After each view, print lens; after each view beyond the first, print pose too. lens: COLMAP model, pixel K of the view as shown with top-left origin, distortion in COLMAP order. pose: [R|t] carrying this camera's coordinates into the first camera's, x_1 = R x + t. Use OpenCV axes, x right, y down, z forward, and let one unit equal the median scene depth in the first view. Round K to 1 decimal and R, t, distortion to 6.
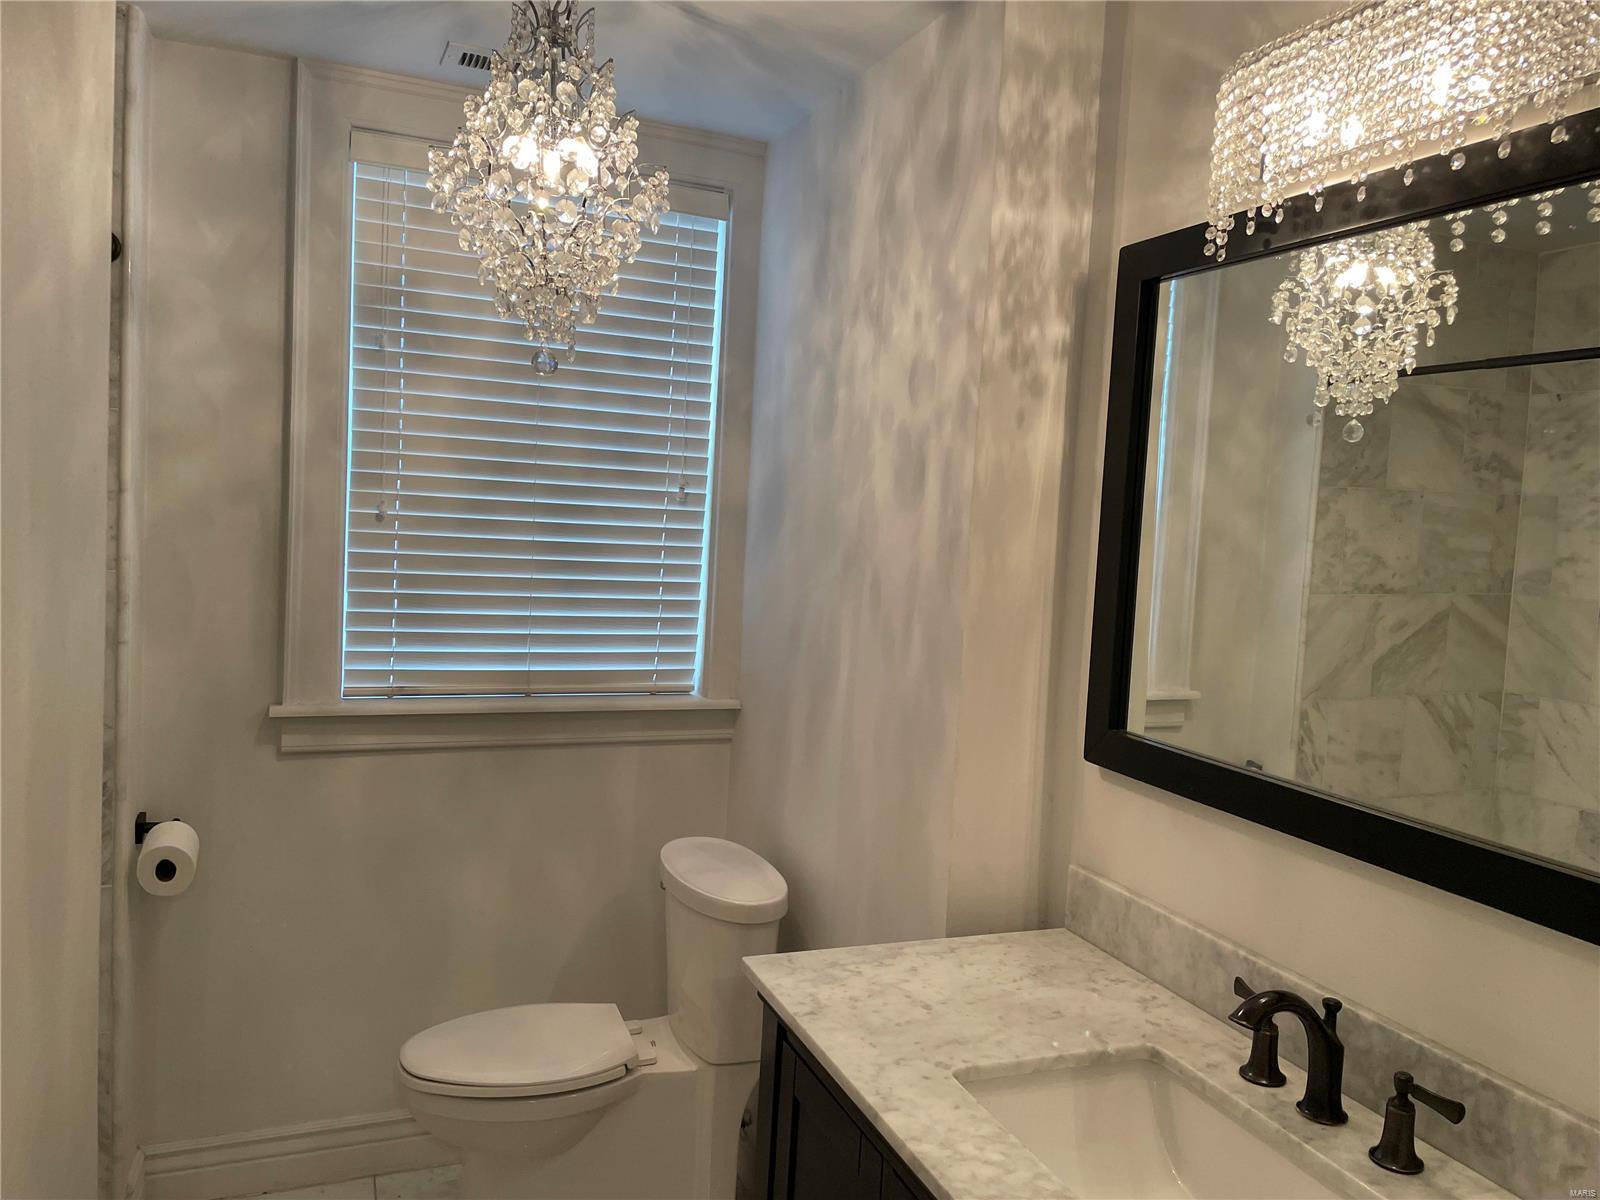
lens RADIAL K [[1212.6, 0, 809.8], [0, 1212.6, 602.4], [0, 0, 1]] dist [0.103041, -0.129069]
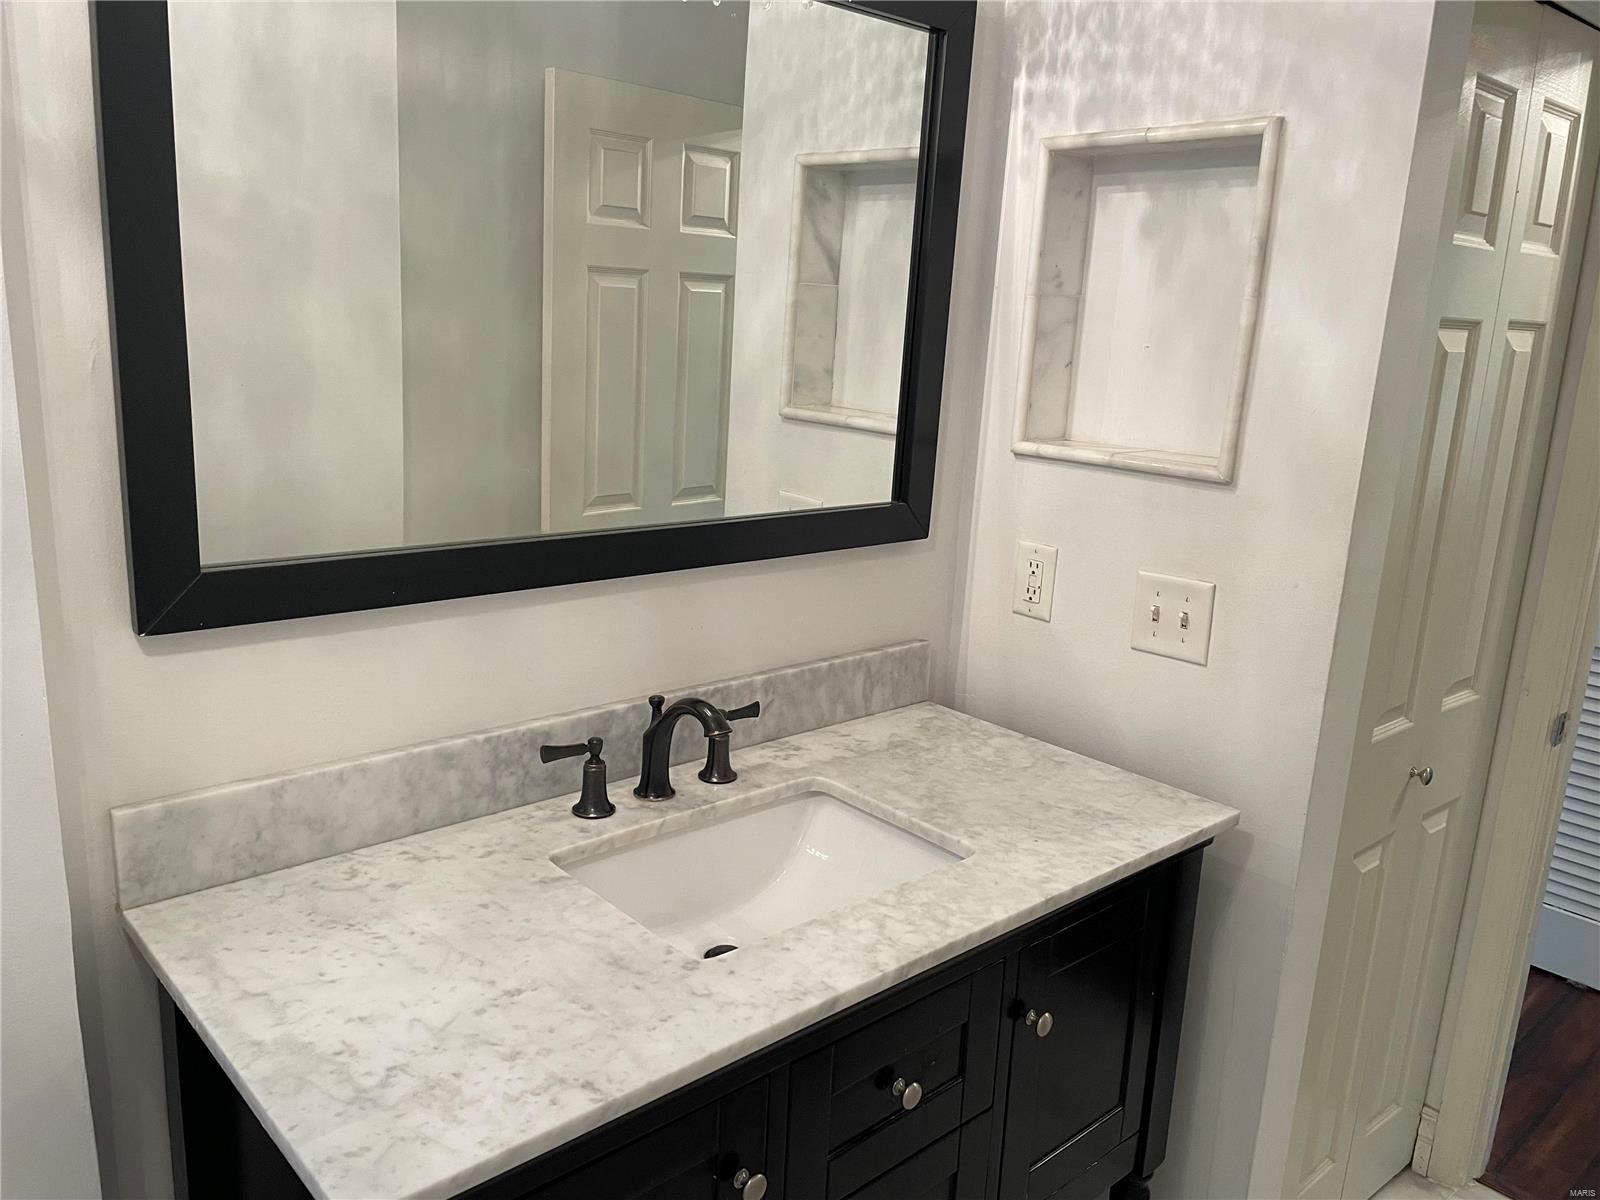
lens RADIAL K [[1212.6, 0, 809.8], [0, 1212.6, 602.4], [0, 0, 1]] dist [0.103041, -0.129069]
pose [[-0.335912, -0.292563, 0.895305, -0.505290], [0.001734, 0.950343, 0.311198, -0.092083], [-0.941892, 0.106087, -0.318724, 1.018494]]
